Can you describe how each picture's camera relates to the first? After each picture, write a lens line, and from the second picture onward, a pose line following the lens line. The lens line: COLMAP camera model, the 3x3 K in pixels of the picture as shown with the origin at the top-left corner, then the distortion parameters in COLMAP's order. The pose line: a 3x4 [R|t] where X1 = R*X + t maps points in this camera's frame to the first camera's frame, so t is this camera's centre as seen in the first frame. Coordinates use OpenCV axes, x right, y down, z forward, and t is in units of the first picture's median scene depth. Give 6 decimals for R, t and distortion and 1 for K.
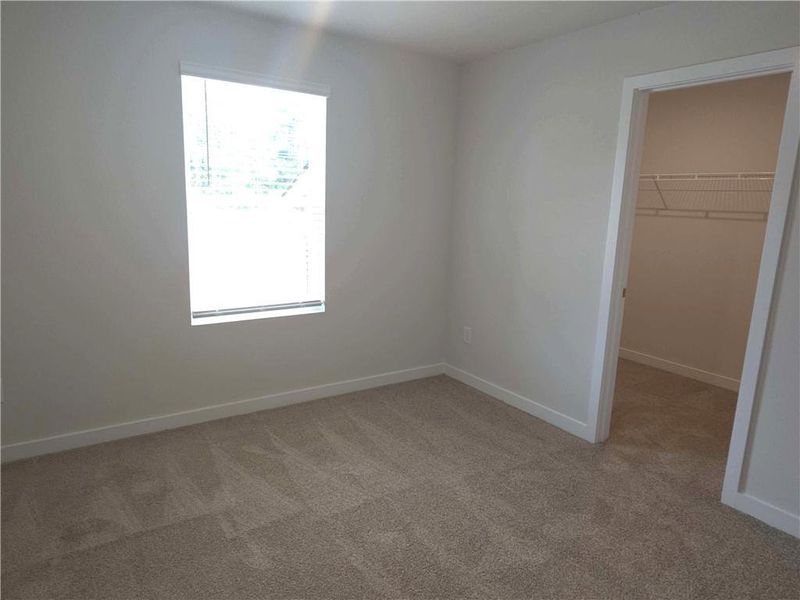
lens RADIAL K [[513.2, 0, 399.6], [0, 513.2, 298.8], [0, 0, 1]] dist [-0.001669, 0.006384]
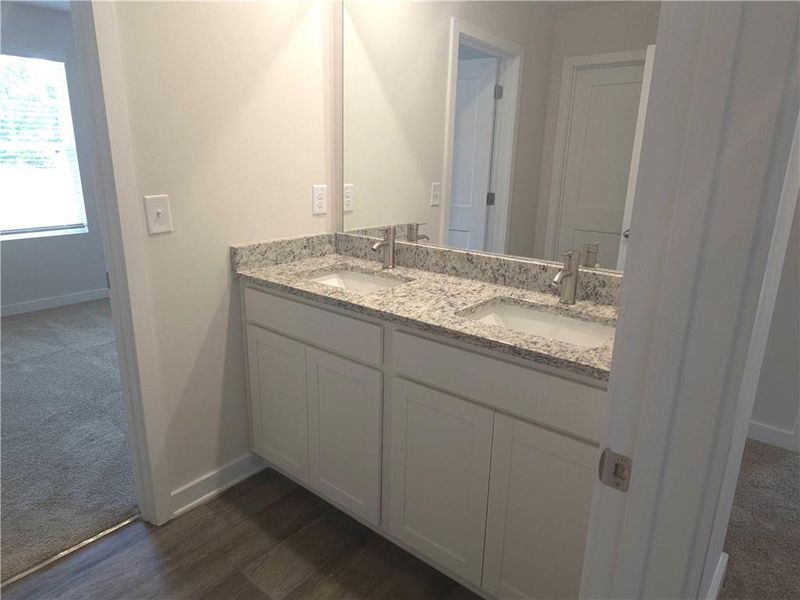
lens RADIAL K [[513.2, 0, 397.7], [0, 513.2, 298.6], [0, 0, 1]] dist [-0.001669, 0.006384]
pose [[0.964150, -0.097252, 0.246894, 0.277684], [0.074436, 0.992185, 0.100139, 0.121920], [-0.254704, -0.078172, 0.963854, -0.483385]]
